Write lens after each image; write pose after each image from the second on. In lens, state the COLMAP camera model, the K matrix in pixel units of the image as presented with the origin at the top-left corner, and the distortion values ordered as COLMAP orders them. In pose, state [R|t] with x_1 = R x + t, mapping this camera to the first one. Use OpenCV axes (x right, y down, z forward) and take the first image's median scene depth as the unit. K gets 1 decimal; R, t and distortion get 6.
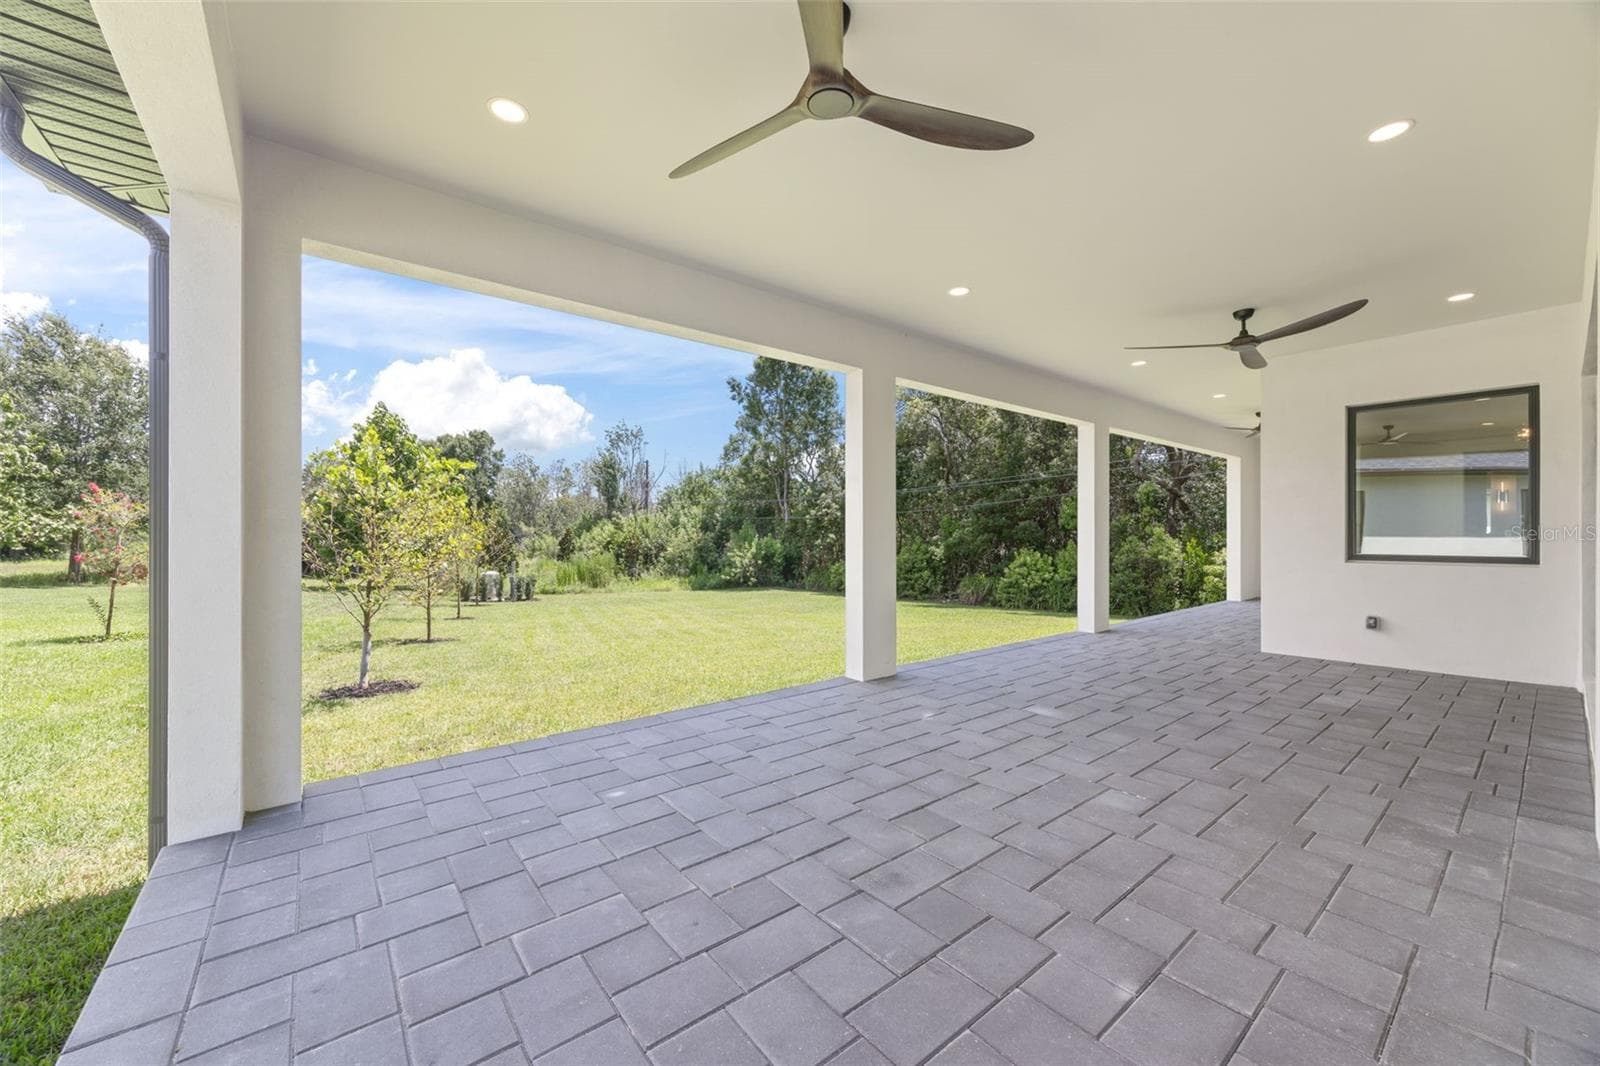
lens RADIAL K [[607.2, 0, 795.8], [0, 607.2, 535.1], [0, 0, 1]] dist [-0.000926, 0.000117]
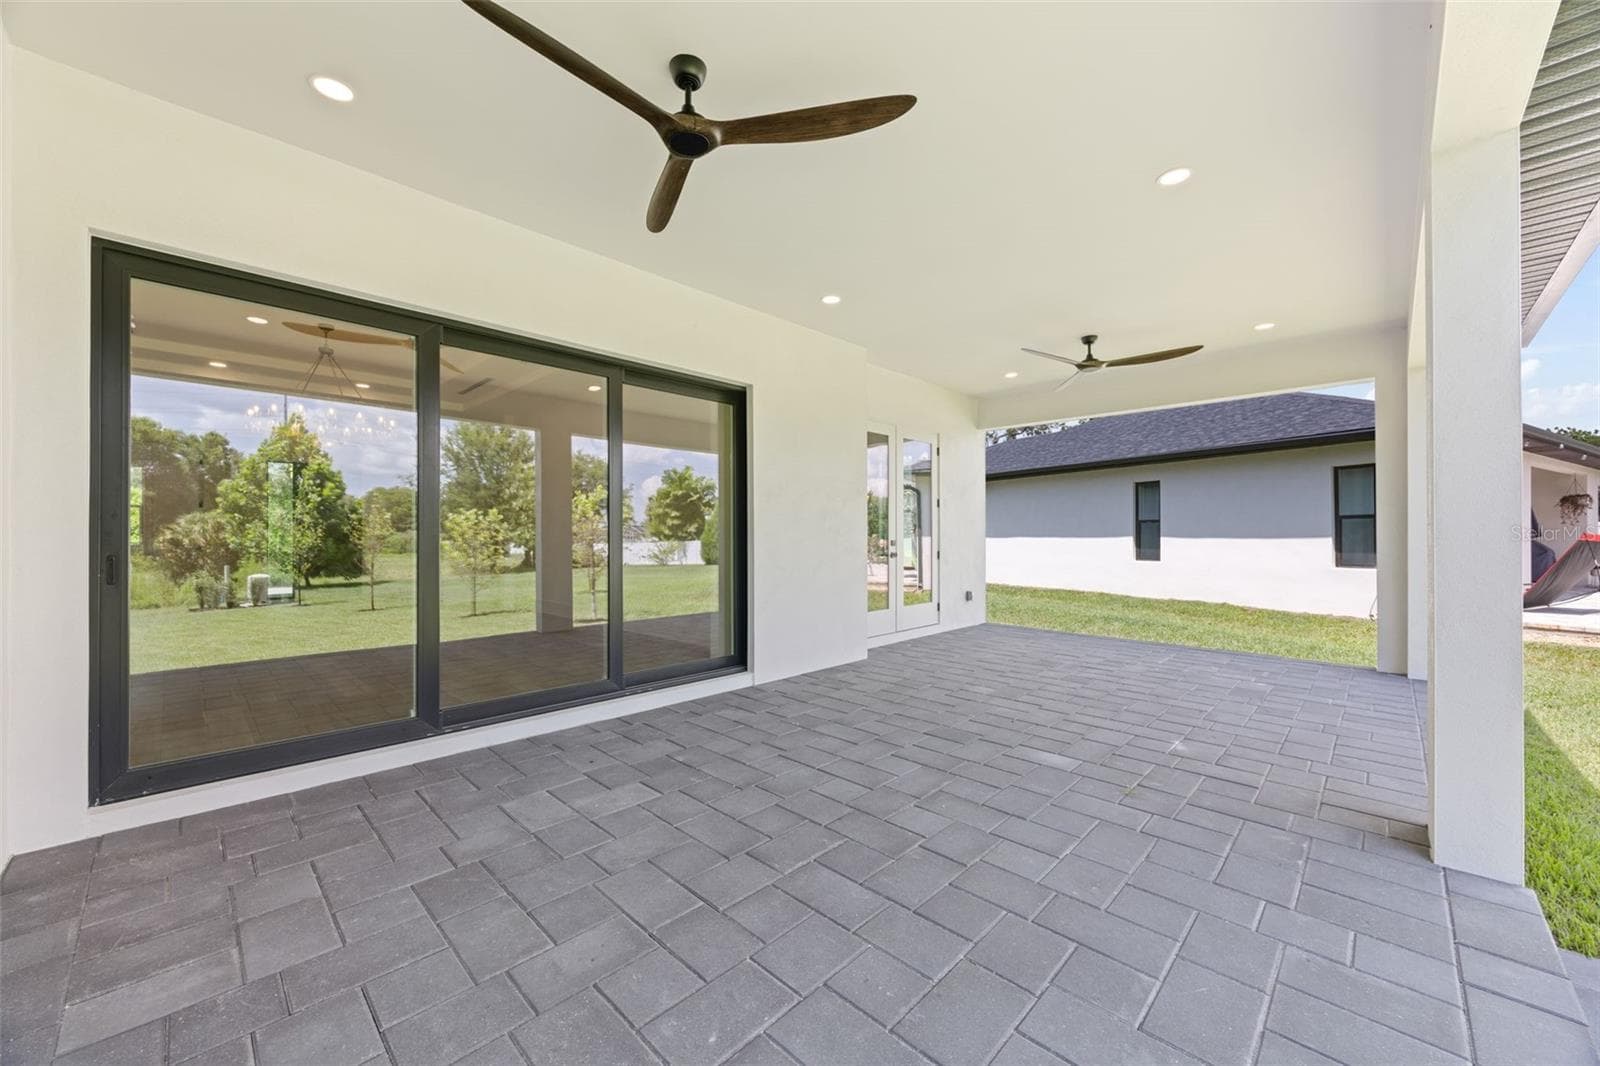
lens RADIAL K [[607.2, 0, 795.8], [0, 607.2, 535.1], [0, 0, 1]] dist [-0.000926, 0.000117]
pose [[-0.991819, 0.000488, -0.127650, 1.089169], [0.000449, 1.000000, 0.000334, 0.001997], [0.127650, 0.000273, -0.991819, 2.257098]]
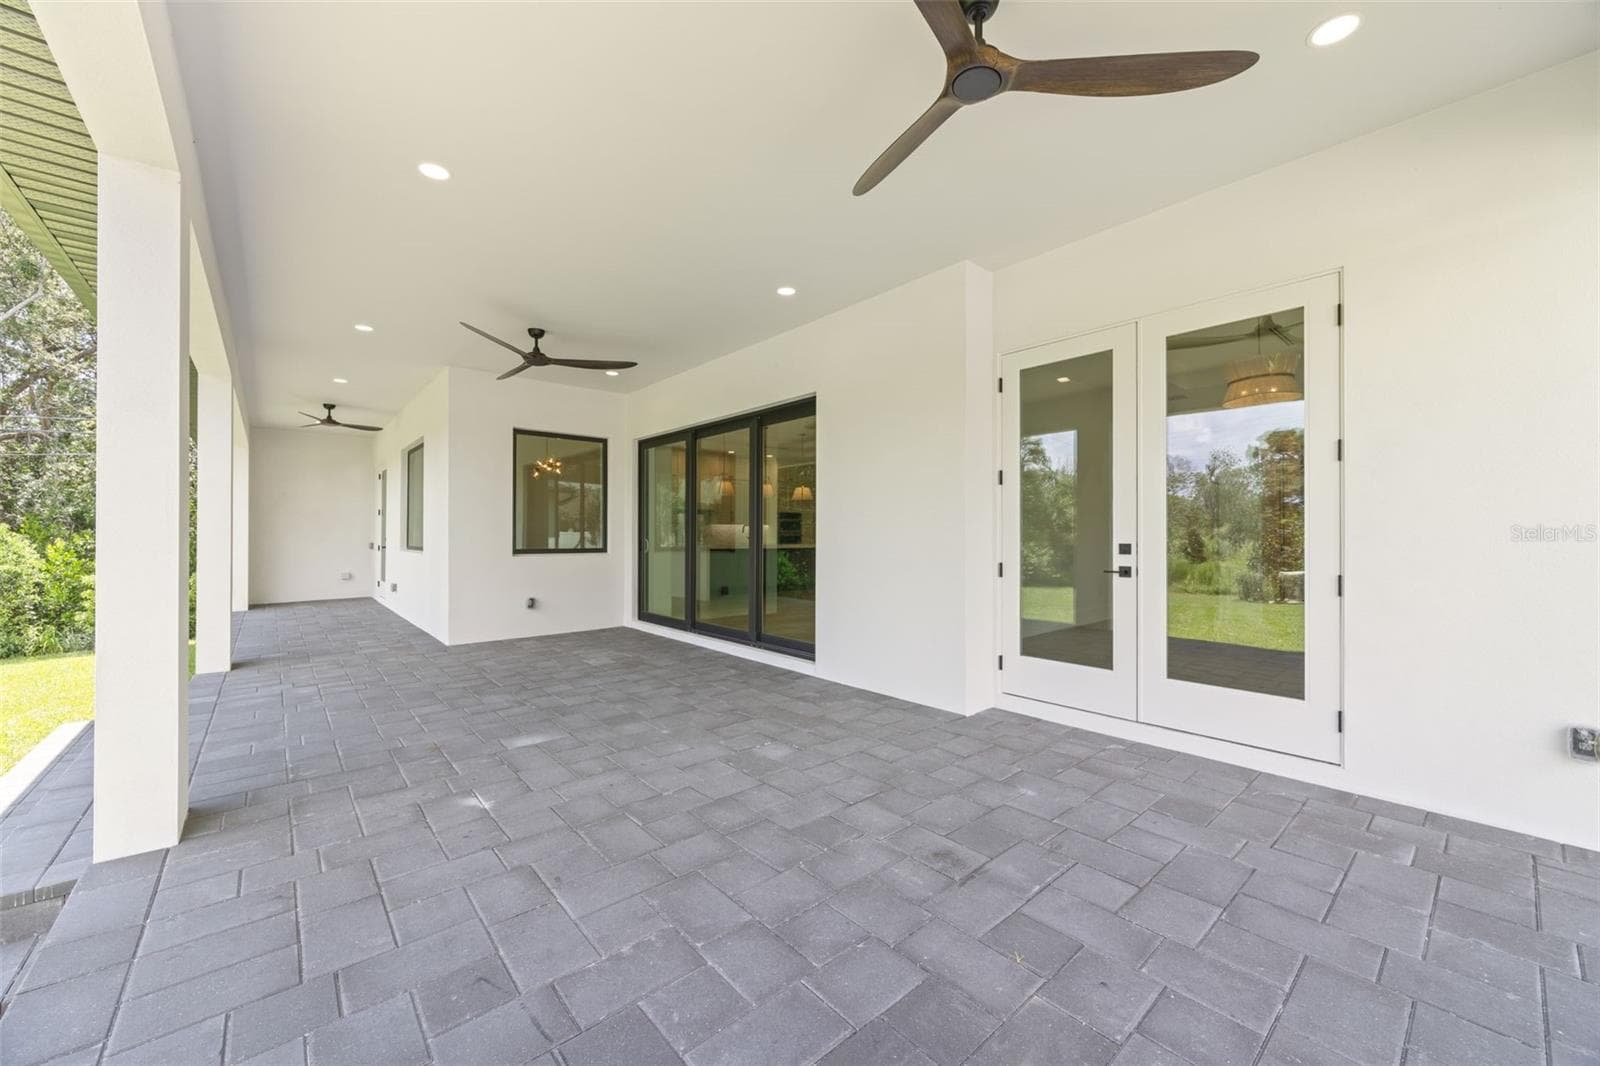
lens RADIAL K [[615.8, 0, 793.3], [0, 615.8, 531.5], [0, 0, 1]] dist [0.007038, 0.000176]
pose [[-0.038082, 0.007353, 0.999248, -0.602724], [-0.001177, 0.999972, -0.007403, 0.008074], [-0.999274, -0.001458, -0.038072, 0.868820]]
